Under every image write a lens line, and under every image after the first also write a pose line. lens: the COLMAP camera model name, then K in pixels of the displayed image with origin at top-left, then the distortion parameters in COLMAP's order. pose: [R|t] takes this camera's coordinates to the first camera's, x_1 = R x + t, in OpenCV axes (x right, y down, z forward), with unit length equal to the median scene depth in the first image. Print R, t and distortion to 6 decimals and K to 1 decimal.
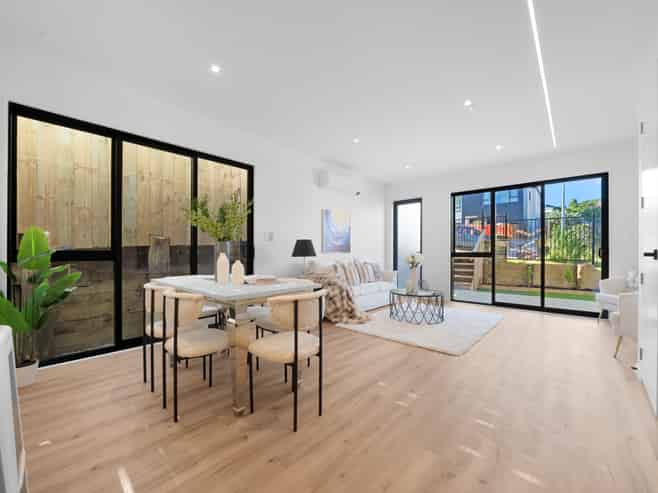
lens RADIAL K [[279.2, 0, 327.0], [0, 279.2, 247.9], [0, 0, 1]] dist [-0.004825, 0.000029]
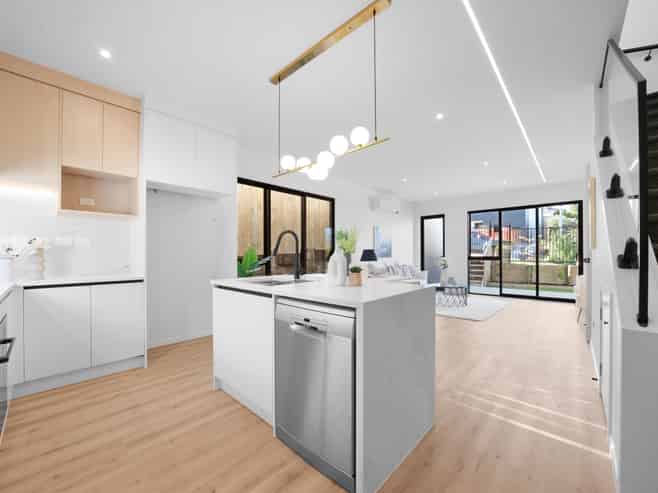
lens RADIAL K [[270.5, 0, 330.8], [0, 270.5, 252.0], [0, 0, 1]] dist [-0.012479, -0.000228]
pose [[0.999853, -0.006699, -0.015786, -0.169615], [0.006776, 0.999965, 0.004856, -0.015600], [0.015753, -0.004963, 0.999864, -0.259398]]
